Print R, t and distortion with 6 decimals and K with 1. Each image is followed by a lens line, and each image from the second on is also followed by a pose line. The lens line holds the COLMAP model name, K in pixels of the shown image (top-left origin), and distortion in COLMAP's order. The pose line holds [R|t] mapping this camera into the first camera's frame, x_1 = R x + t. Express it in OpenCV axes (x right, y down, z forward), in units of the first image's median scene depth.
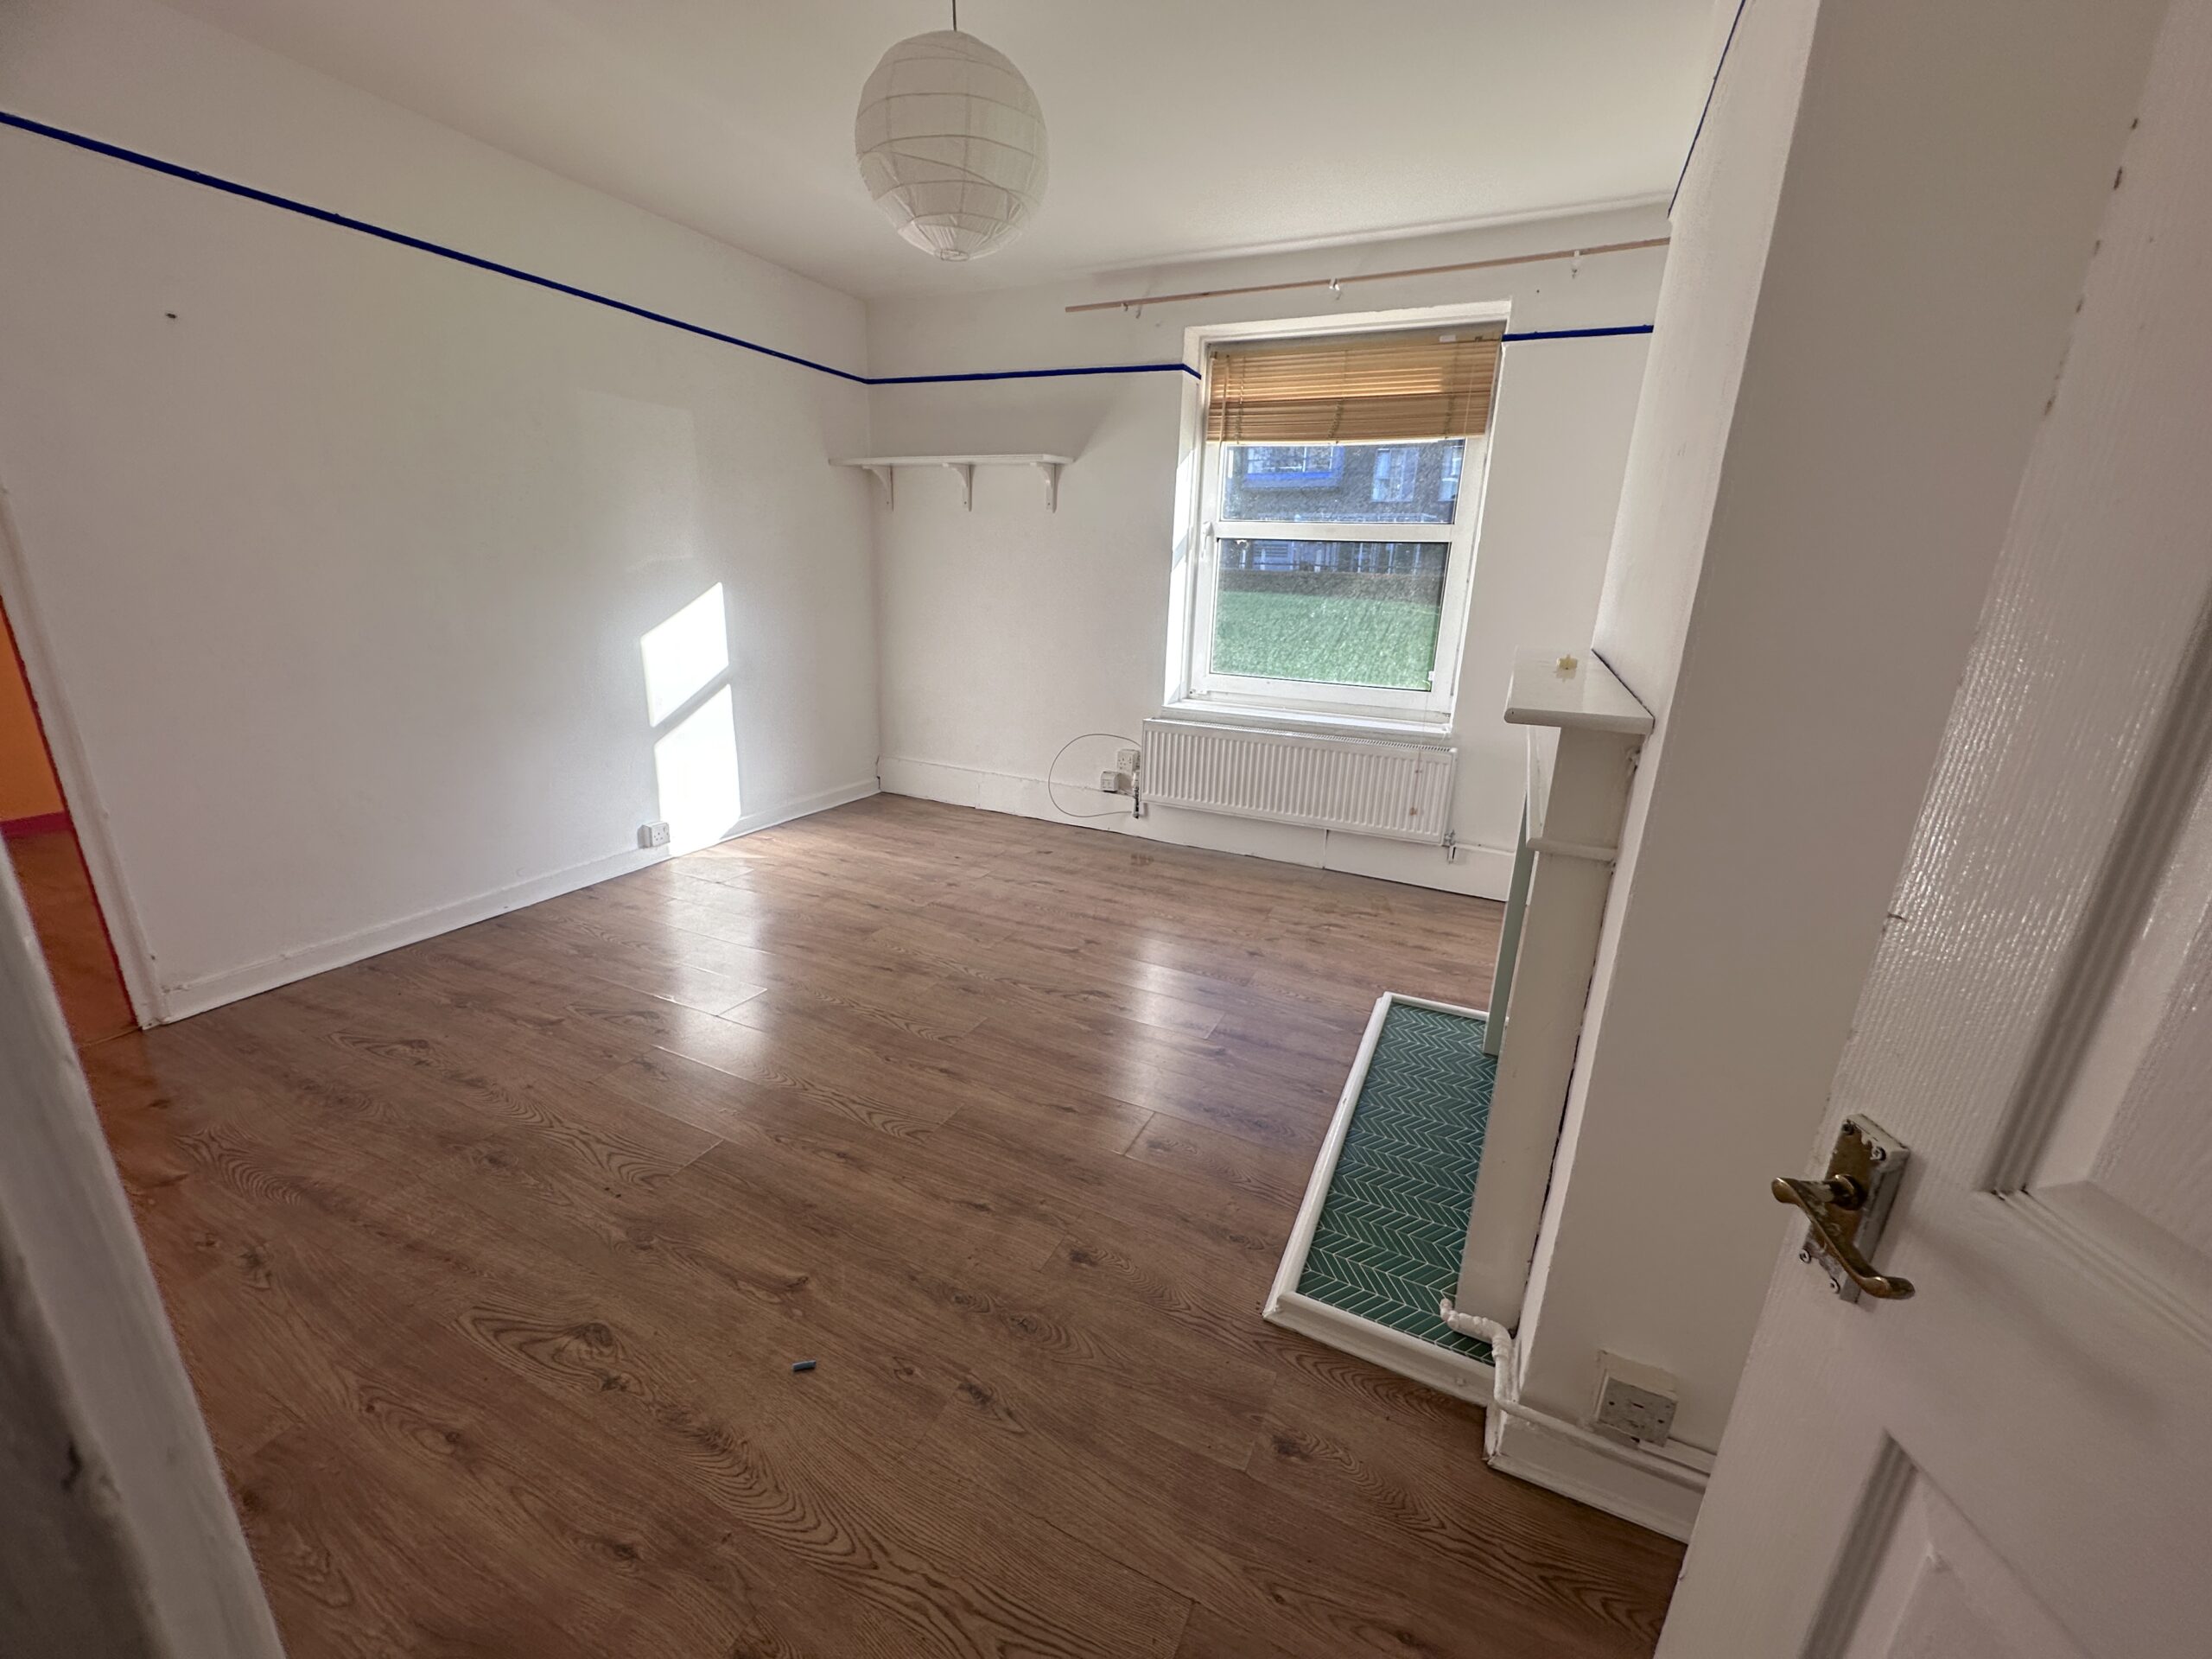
lens RADIAL K [[878.5, 0, 1106.0], [0, 878.5, 829.5], [0, 0, 1]] dist [-0.000569, -0.000387]
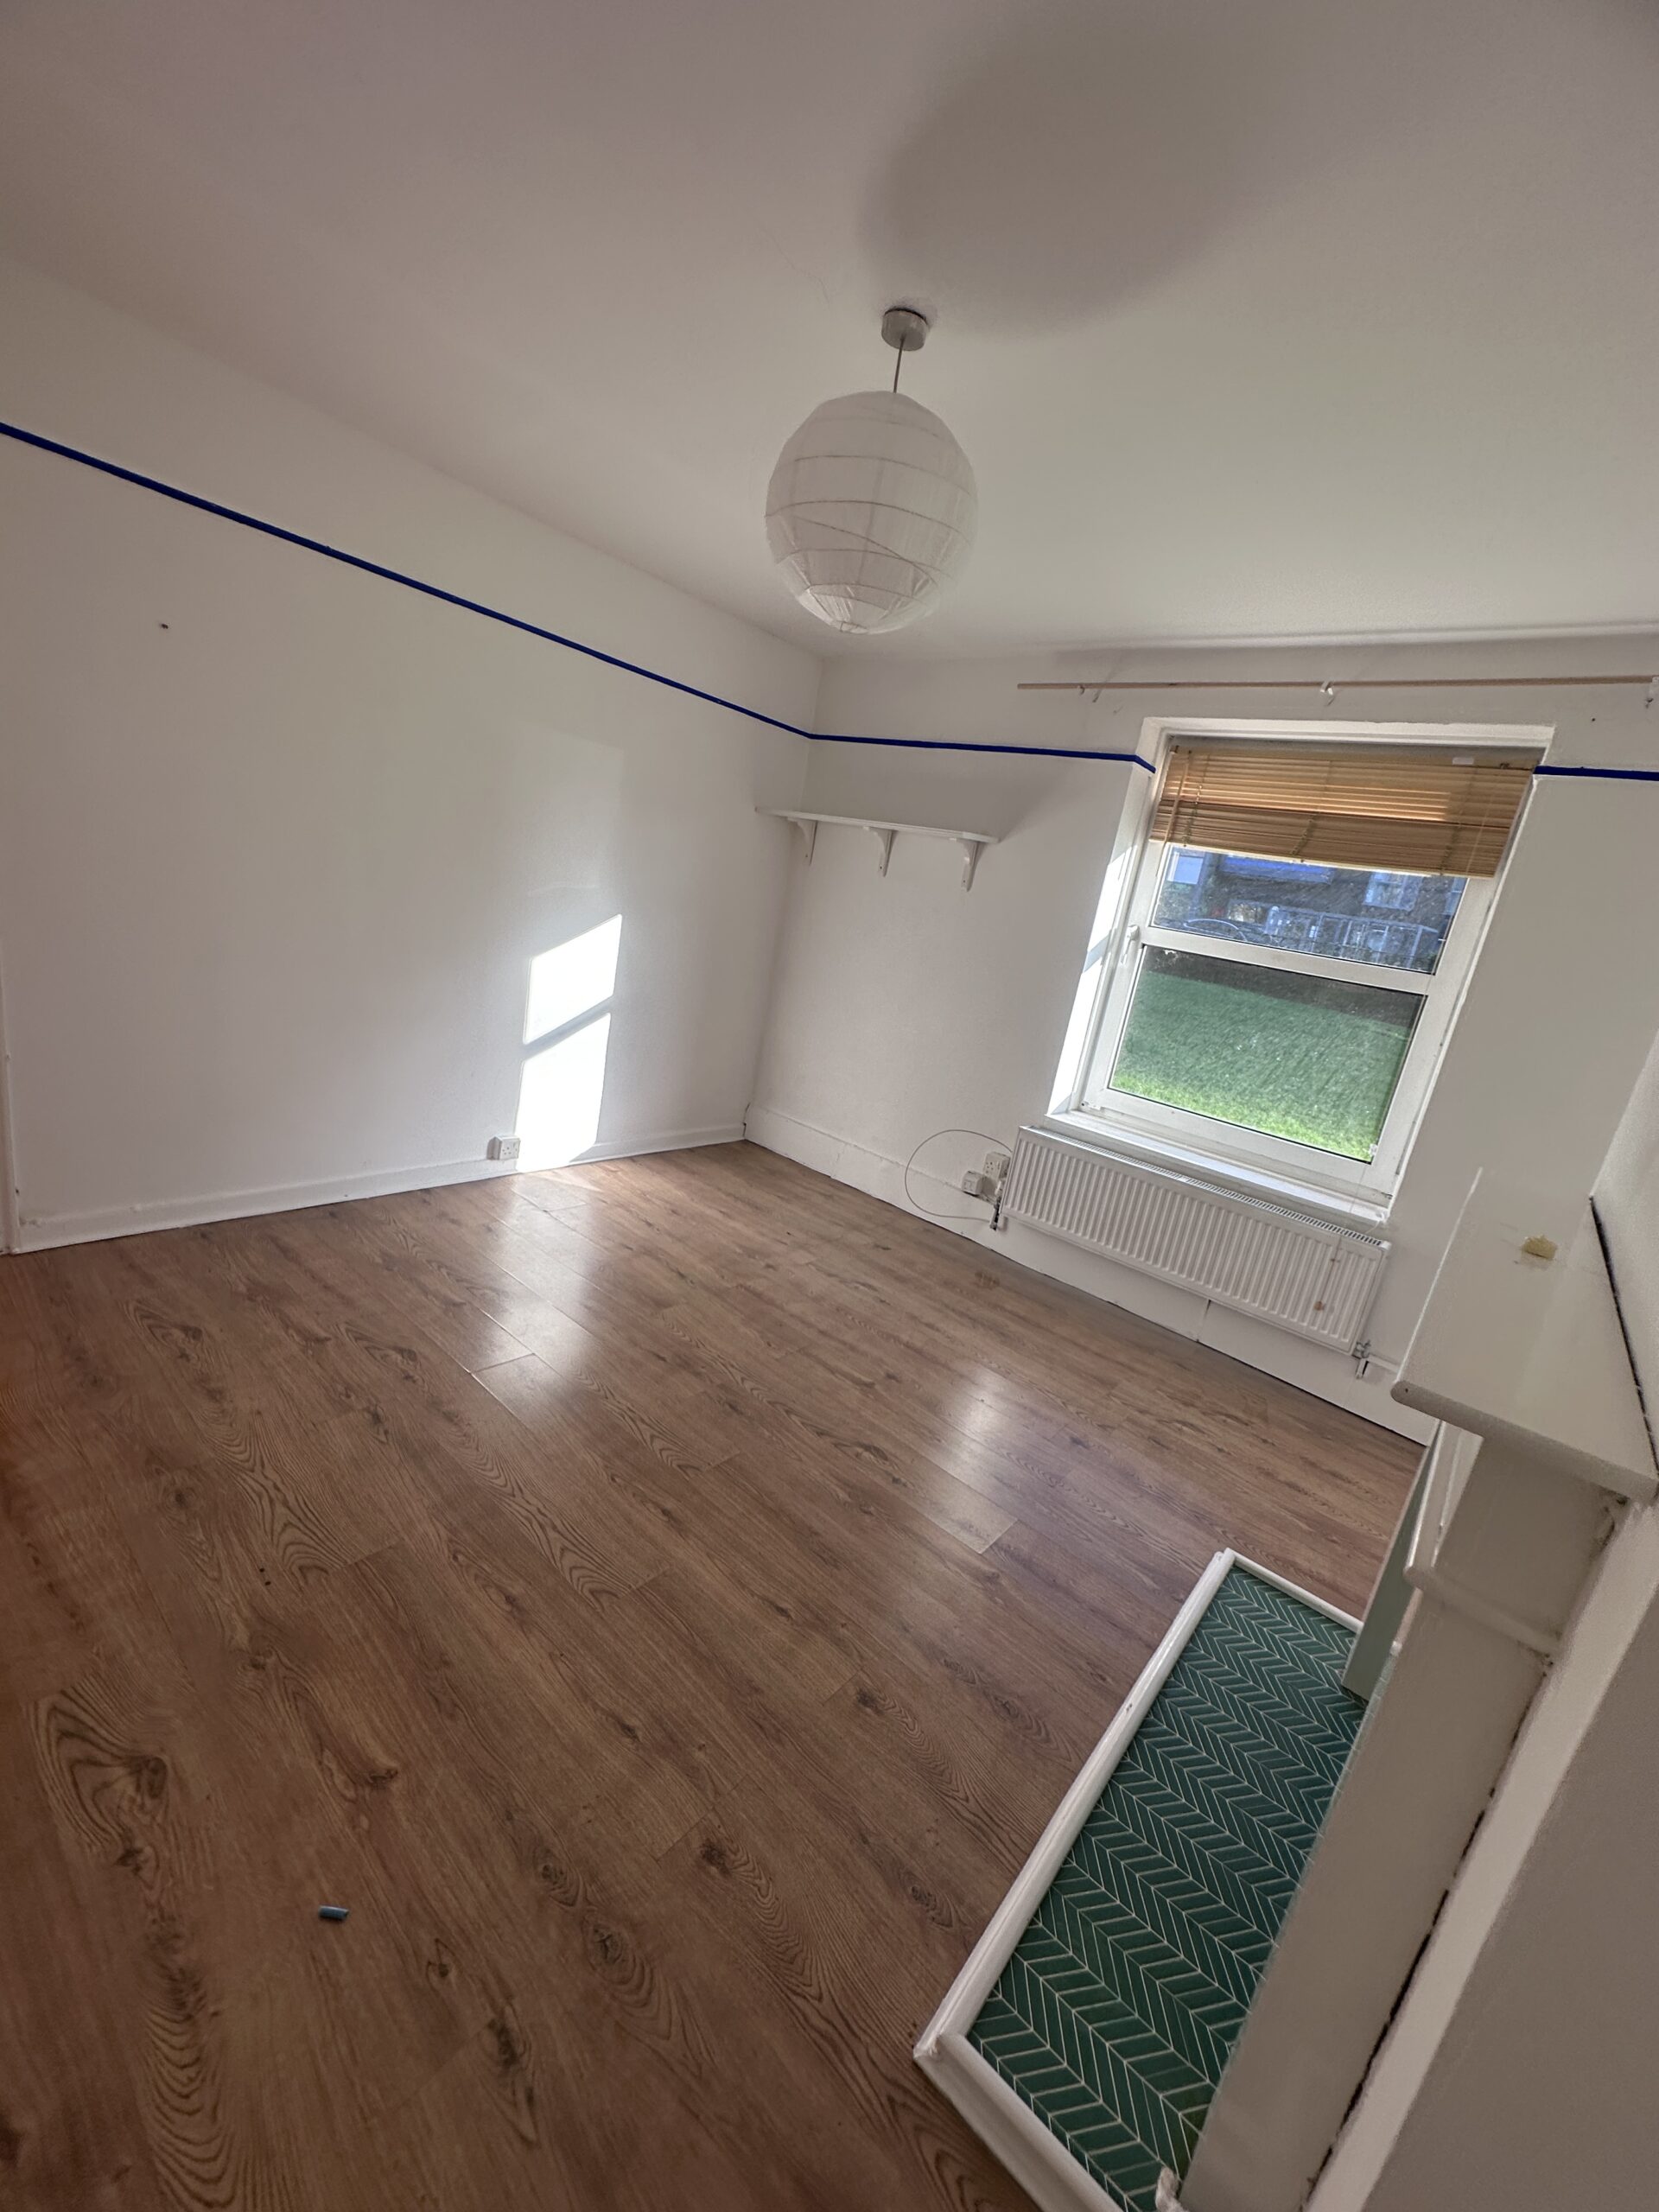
lens RADIAL K [[878.5, 0, 829.5], [0, 878.5, 1106.0], [0, 0, 1]] dist [-0.000569, -0.000387]
pose [[0.957878, 0.190881, -0.214556, 0.052543], [-0.205824, 0.977341, -0.049397, -0.071465], [0.200265, 0.091477, 0.975462, 0.091925]]
